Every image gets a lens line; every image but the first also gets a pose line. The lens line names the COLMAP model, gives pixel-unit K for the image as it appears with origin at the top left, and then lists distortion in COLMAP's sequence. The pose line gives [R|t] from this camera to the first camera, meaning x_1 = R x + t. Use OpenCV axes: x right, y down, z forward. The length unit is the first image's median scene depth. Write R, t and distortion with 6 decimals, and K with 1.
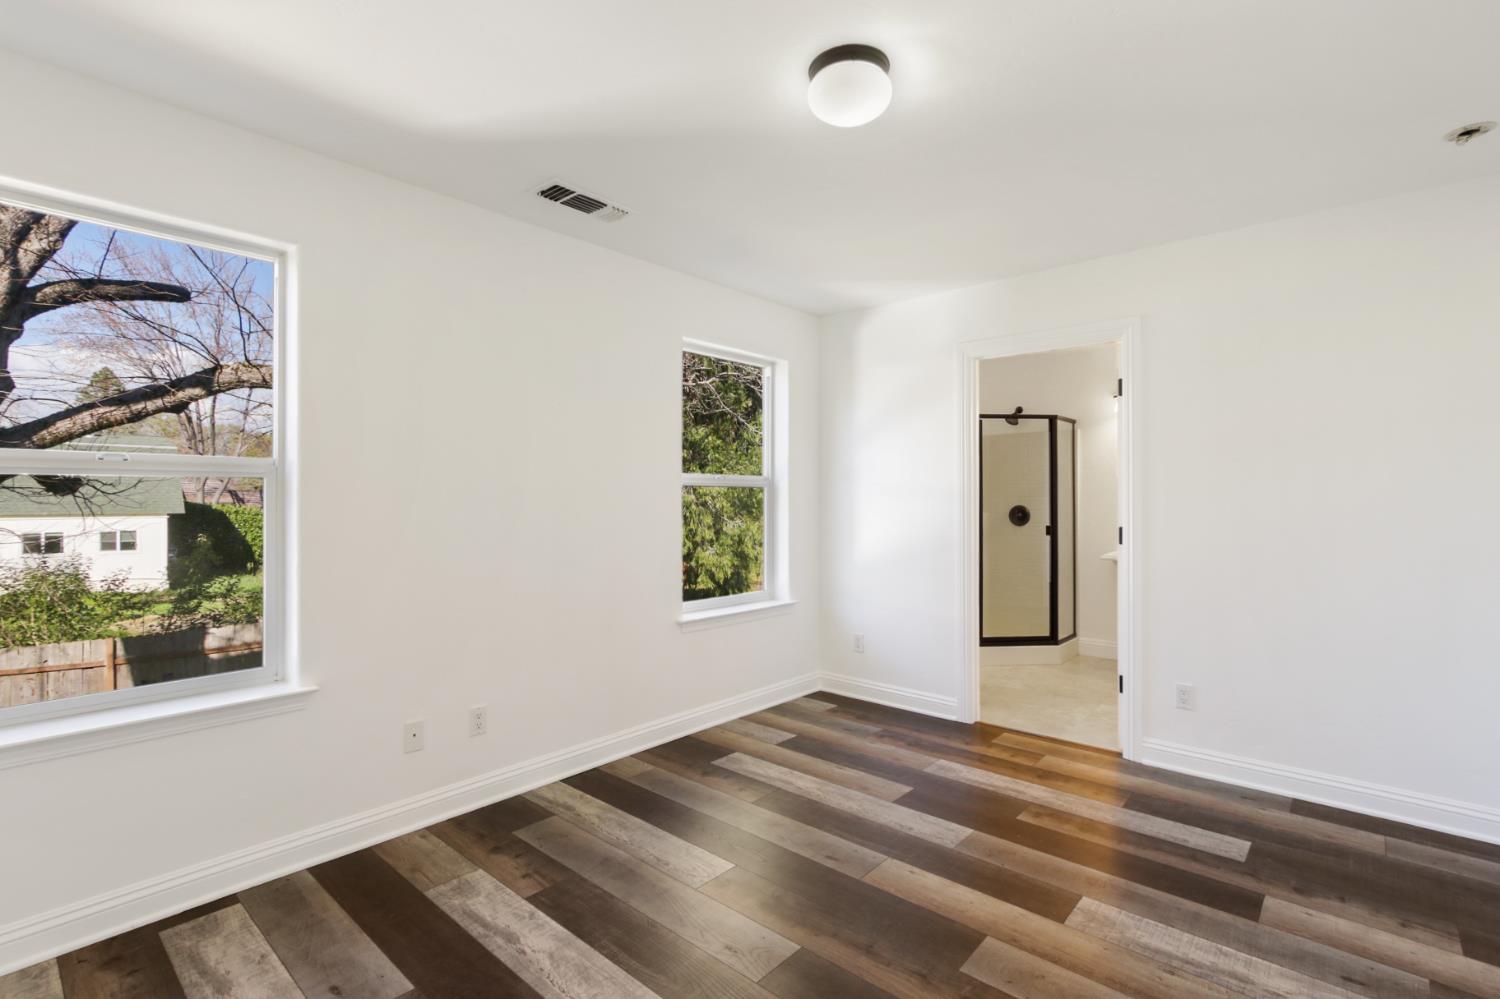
lens RADIAL K [[697.1, 0, 749.1], [0, 697.1, 493.1], [0, 0, 1]] dist [0.001242, 0.003456]
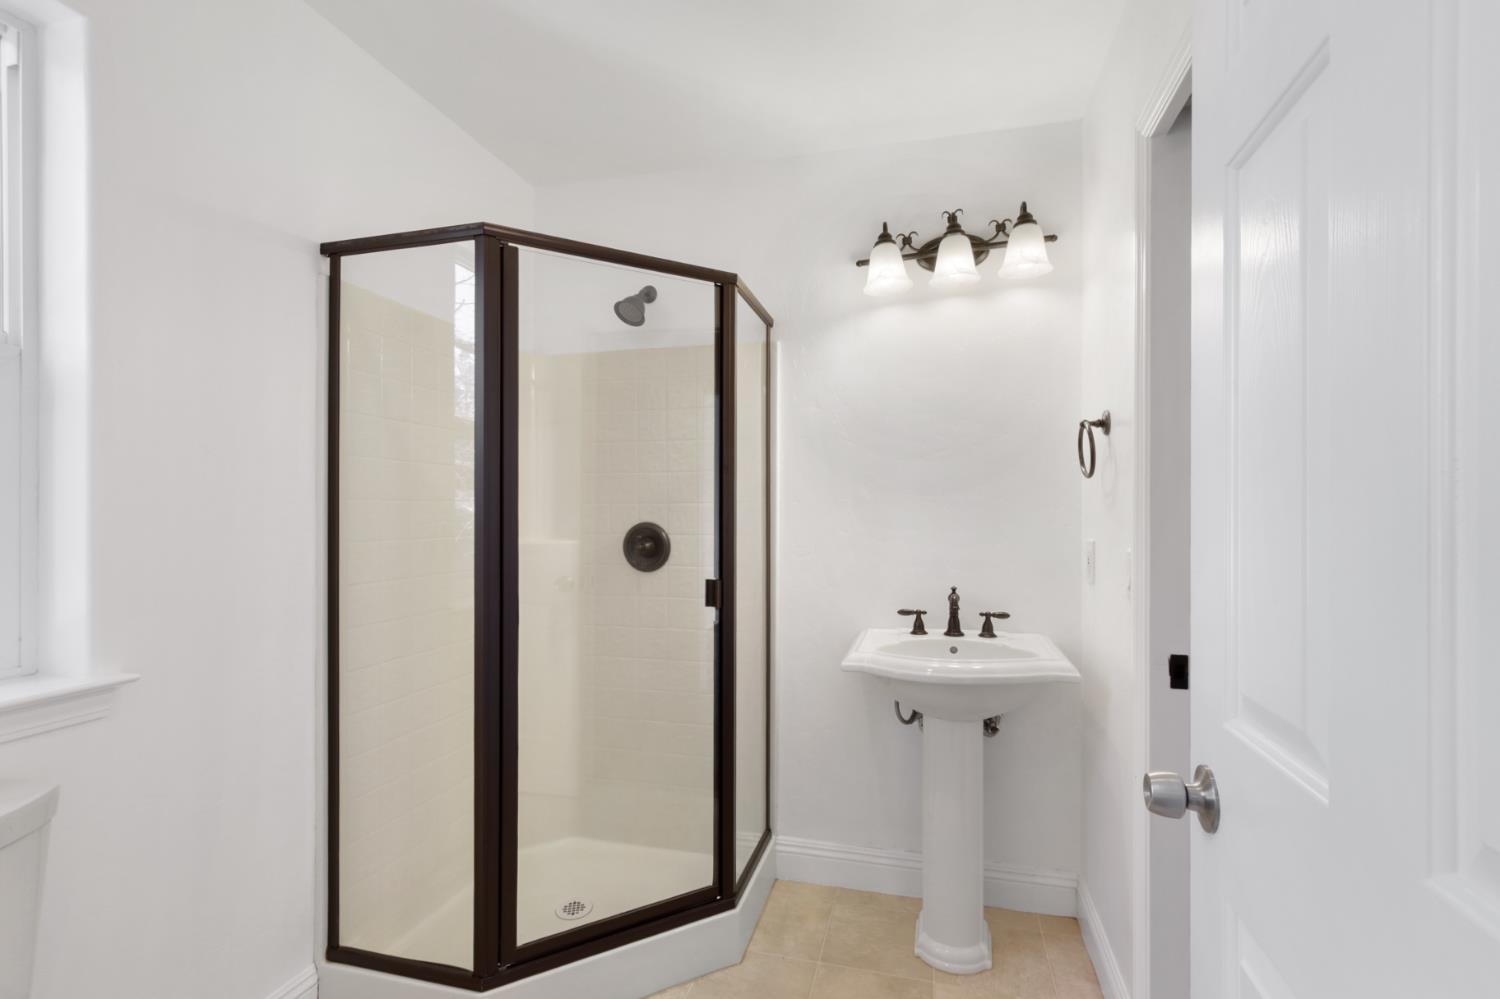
lens RADIAL K [[697.1, 0, 751.3], [0, 697.1, 495.0], [0, 0, 1]] dist [0.001242, 0.003456]
pose [[0.883877, -0.005078, 0.467692, 0.266713], [0.001054, 0.999960, 0.008865, -0.004695], [-0.467718, -0.007343, 0.883847, 0.645876]]
